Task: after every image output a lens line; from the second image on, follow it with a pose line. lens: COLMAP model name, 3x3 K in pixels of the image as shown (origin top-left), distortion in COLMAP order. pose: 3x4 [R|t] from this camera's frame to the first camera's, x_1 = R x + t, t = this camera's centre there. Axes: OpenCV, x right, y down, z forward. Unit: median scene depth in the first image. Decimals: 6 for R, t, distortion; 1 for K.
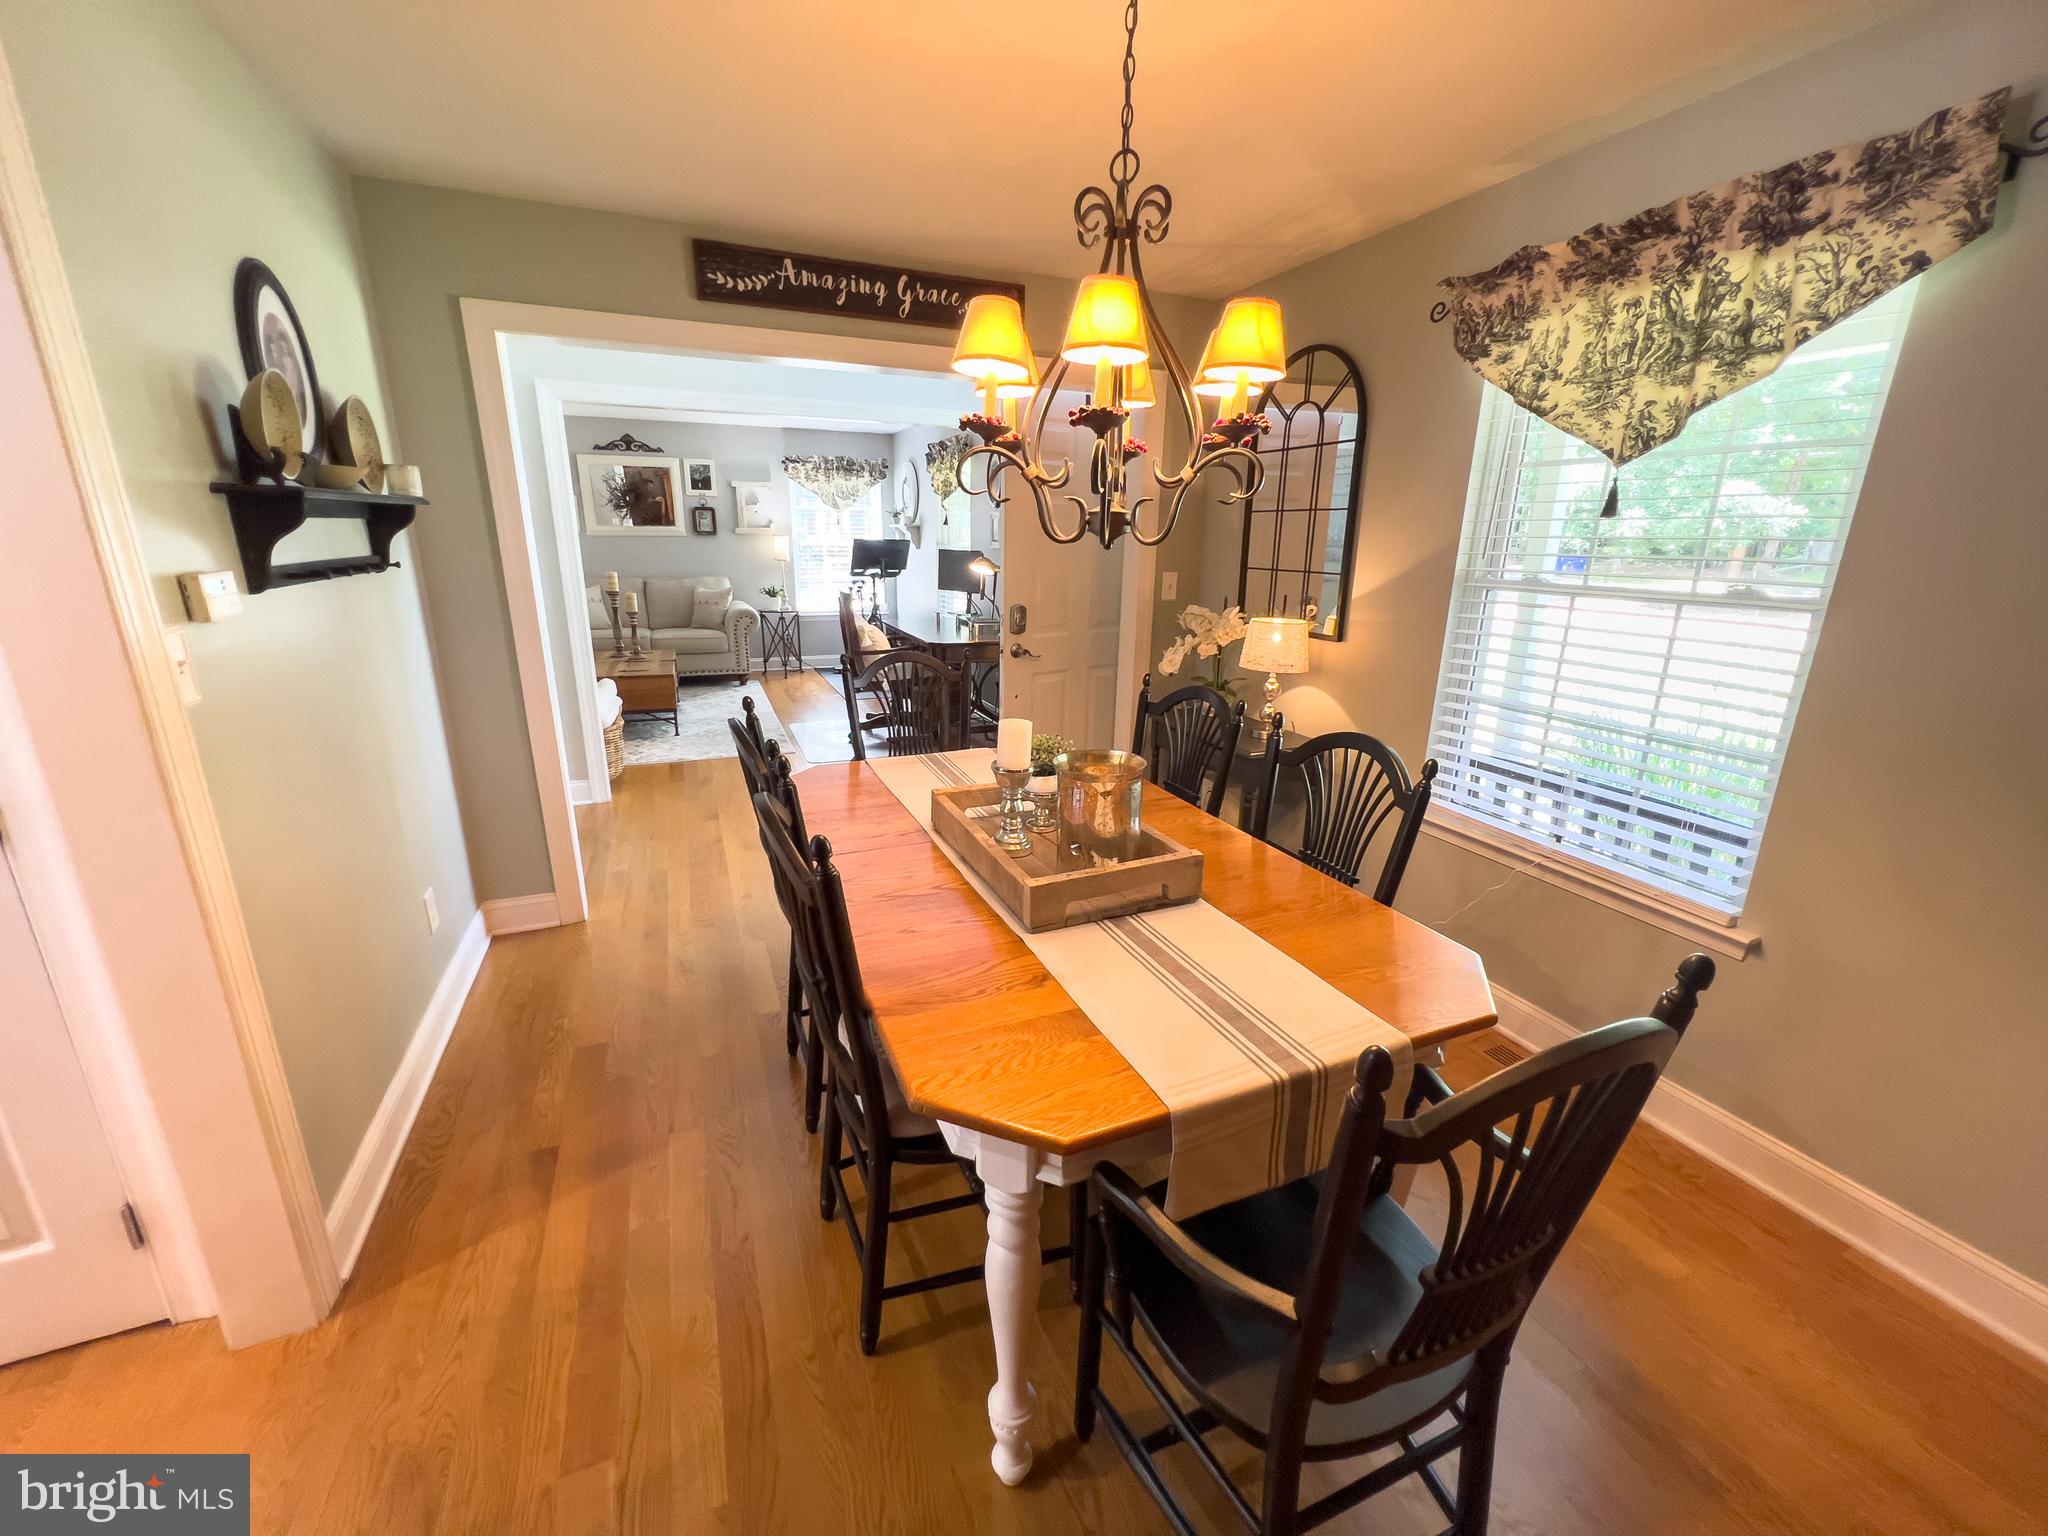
lens RADIAL K [[824.6, 0, 1024.3], [0, 824.6, 769.9], [0, 0, 1]] dist [-0.001980, -0.000105]
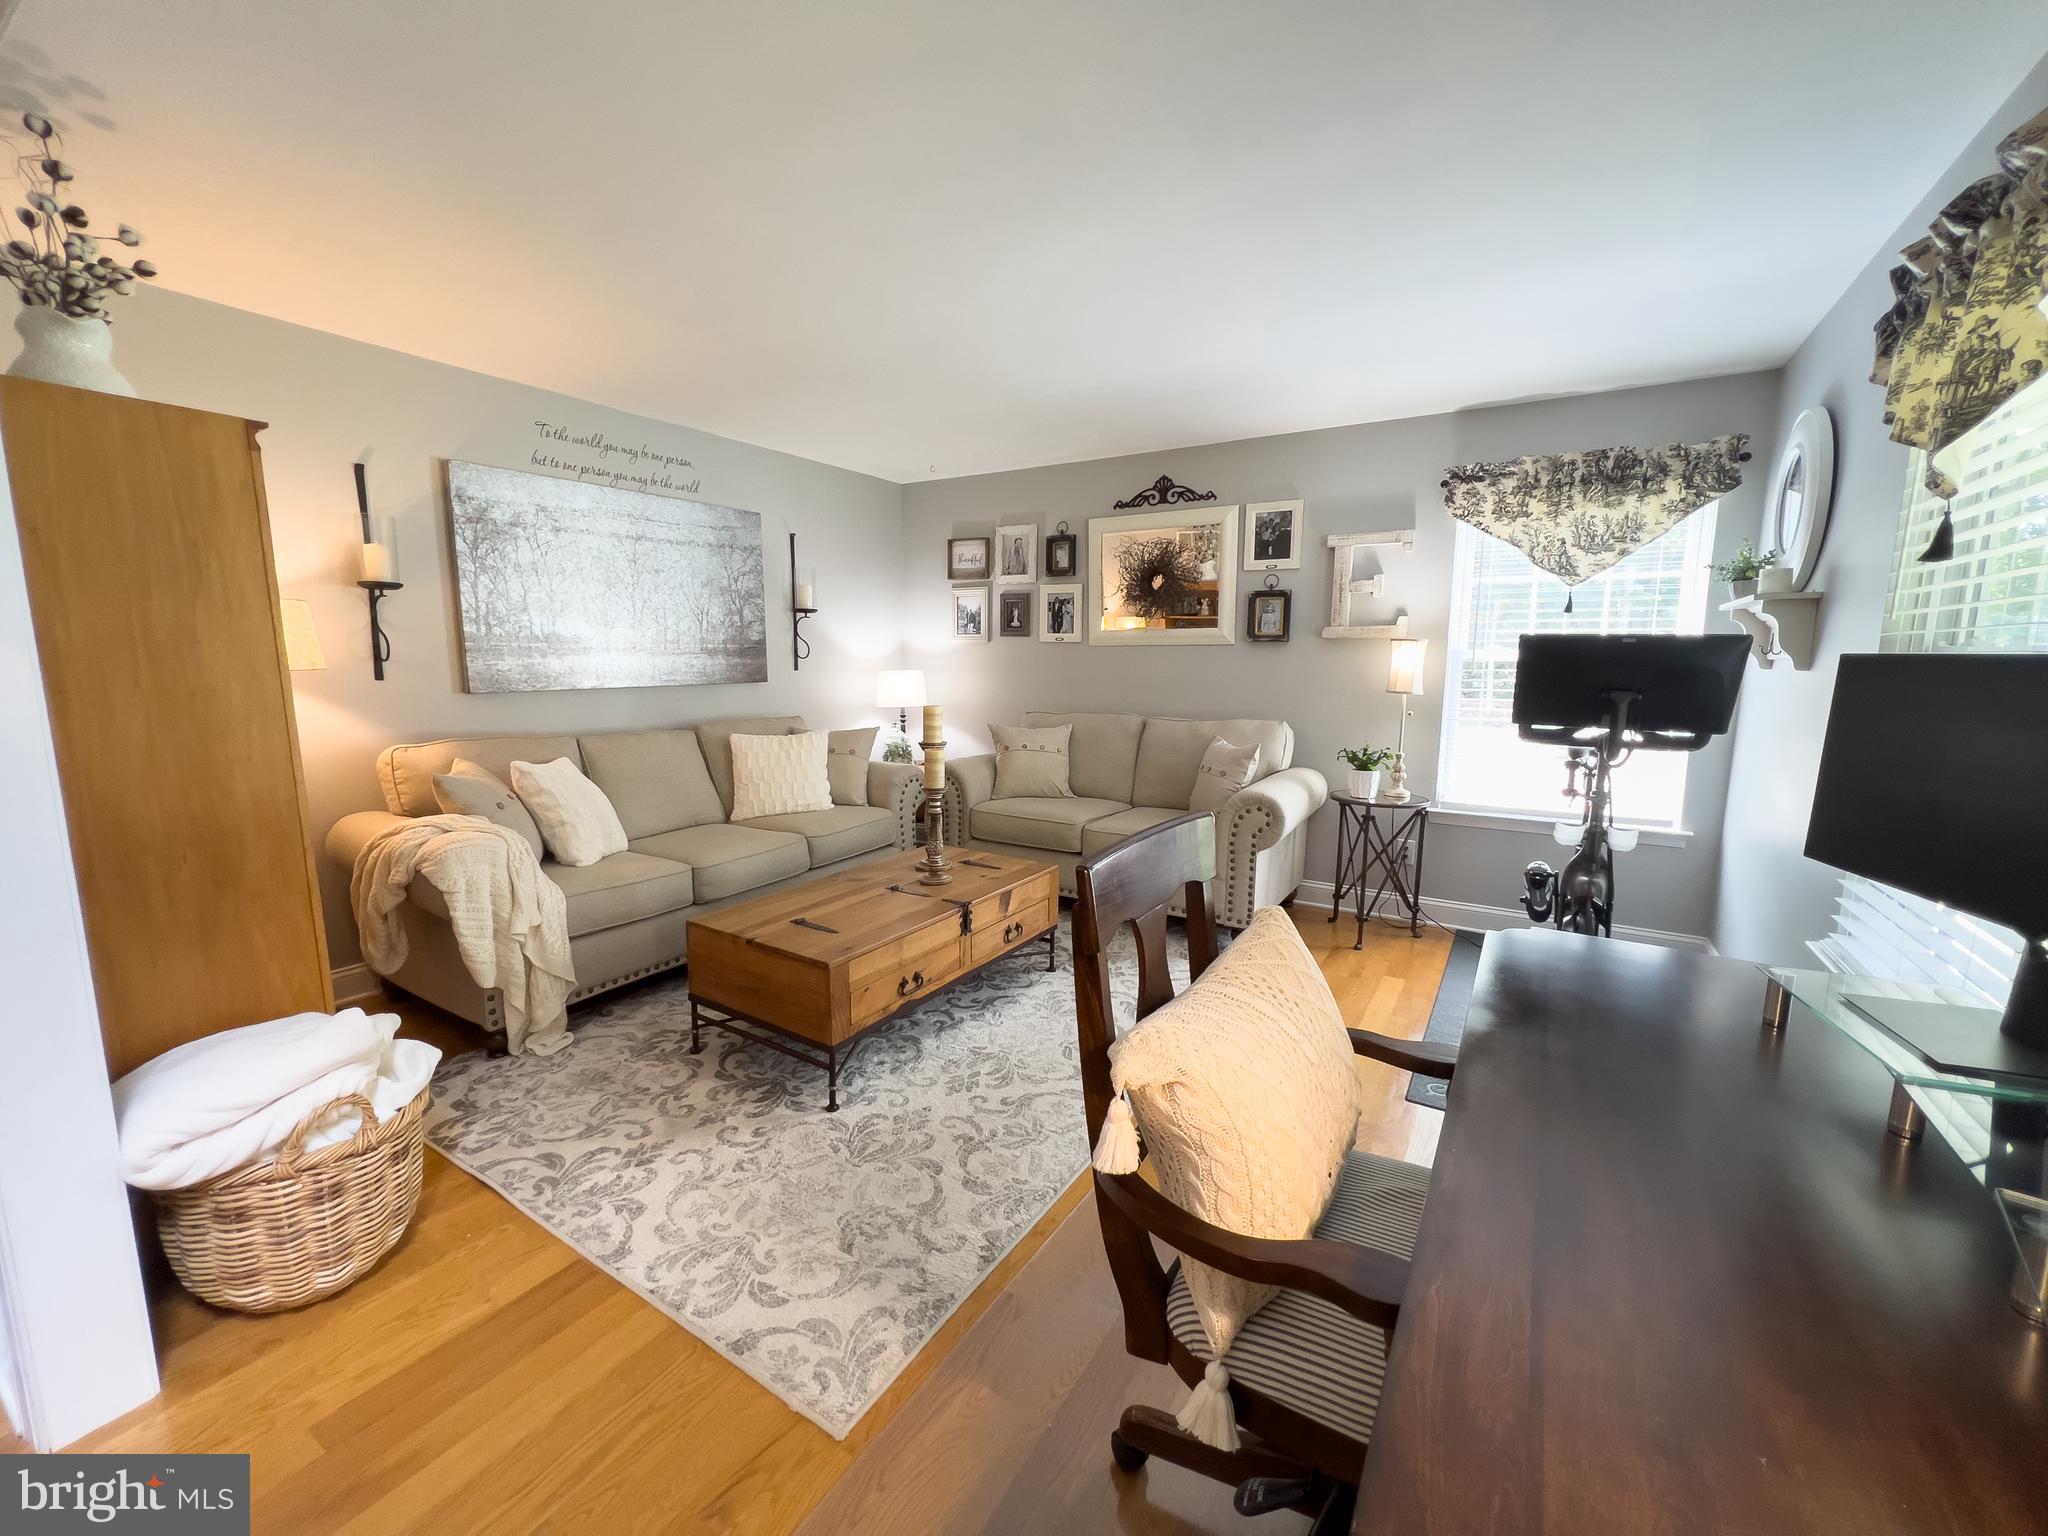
lens RADIAL K [[824.6, 0, 1021.9], [0, 824.6, 770.5], [0, 0, 1]] dist [-0.001980, -0.000105]
pose [[0.583843, 0.100818, -0.805583, -0.046077], [-0.221735, 0.974336, -0.038764, -0.149873], [0.781000, 0.201258, 0.591214, 0.581949]]
